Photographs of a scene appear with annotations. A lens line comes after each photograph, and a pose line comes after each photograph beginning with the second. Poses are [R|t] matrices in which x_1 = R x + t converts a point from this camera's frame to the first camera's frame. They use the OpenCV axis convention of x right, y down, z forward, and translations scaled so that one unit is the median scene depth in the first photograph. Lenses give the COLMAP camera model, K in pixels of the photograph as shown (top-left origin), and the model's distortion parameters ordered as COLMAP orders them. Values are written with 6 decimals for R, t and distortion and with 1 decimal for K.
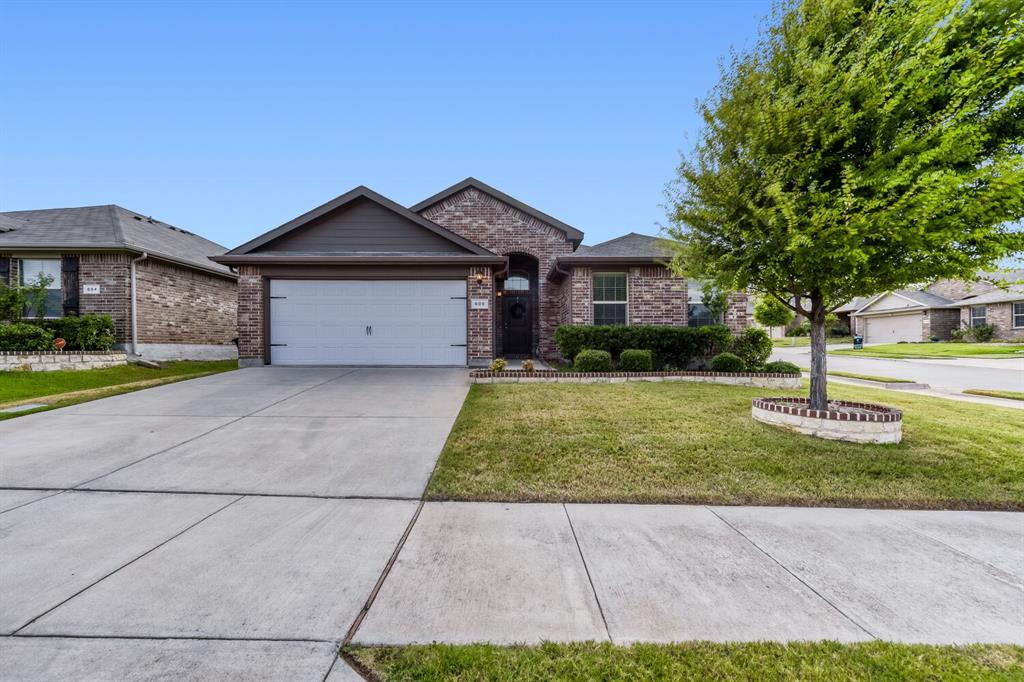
lens RADIAL K [[405.3, 0, 515.2], [0, 405.3, 350.3], [0, 0, 1]] dist [0.001593, -0.000034]
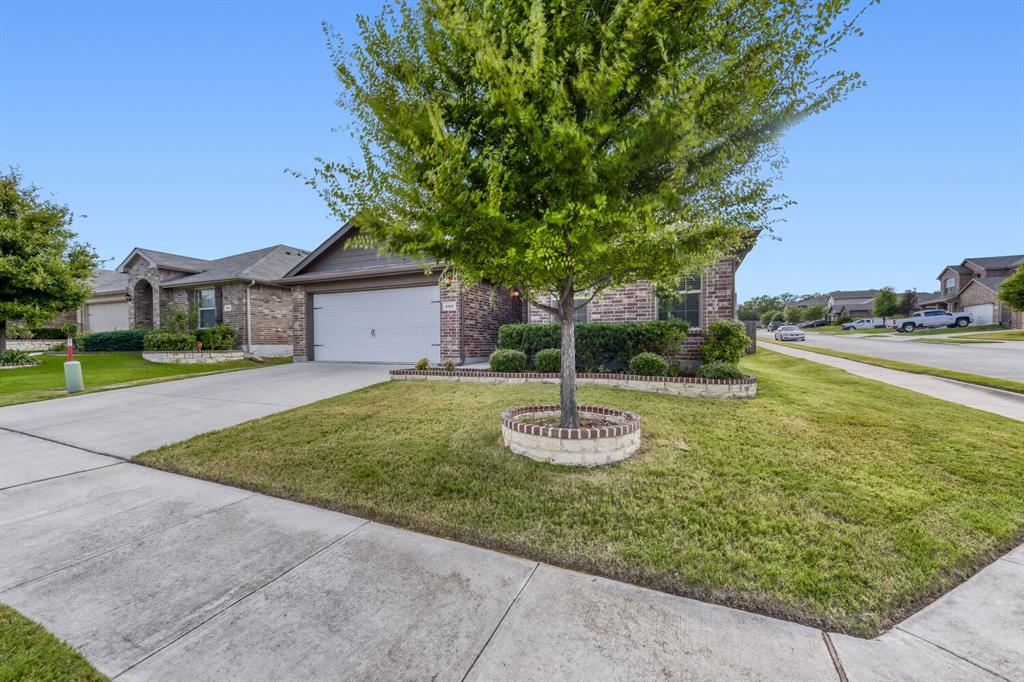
lens RADIAL K [[405.3, 0, 515.2], [0, 405.3, 350.3], [0, 0, 1]] dist [0.001593, -0.000034]
pose [[0.912756, -0.000131, -0.408504, 0.505648], [0.002745, 0.999979, 0.005811, -0.003710], [0.408495, -0.006425, 0.912738, 0.090684]]
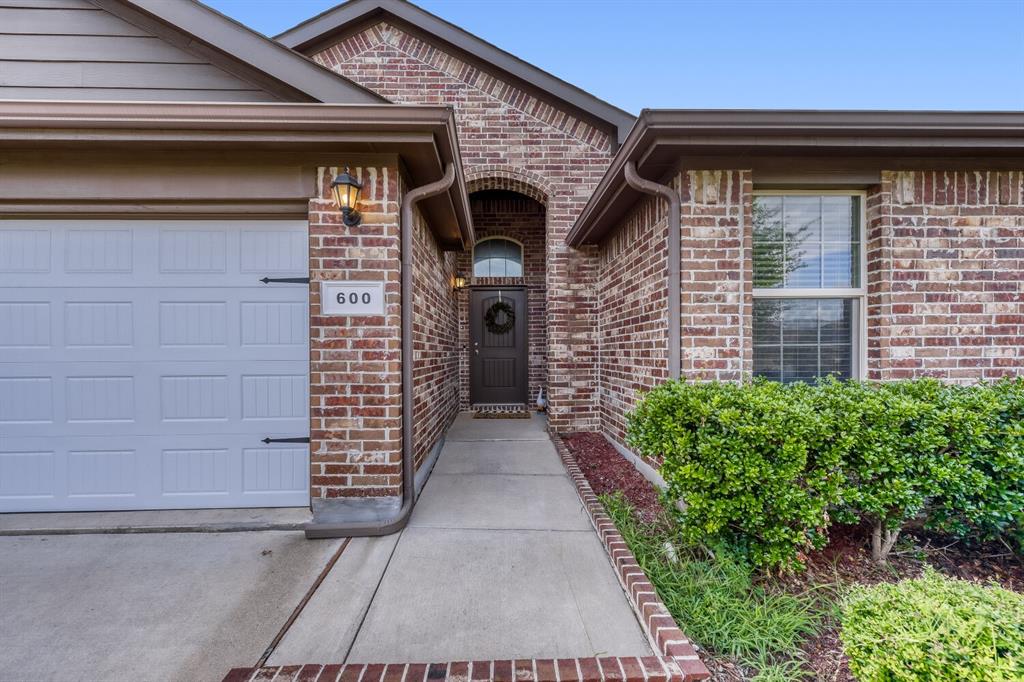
lens RADIAL K [[405.3, 0, 515.2], [0, 405.3, 350.3], [0, 0, 1]] dist [0.001593, -0.000034]
pose [[0.999715, -0.006295, 0.023008, 0.016762], [0.006564, 0.999911, -0.011650, -0.074392], [-0.022933, 0.011798, 0.999667, 0.713390]]
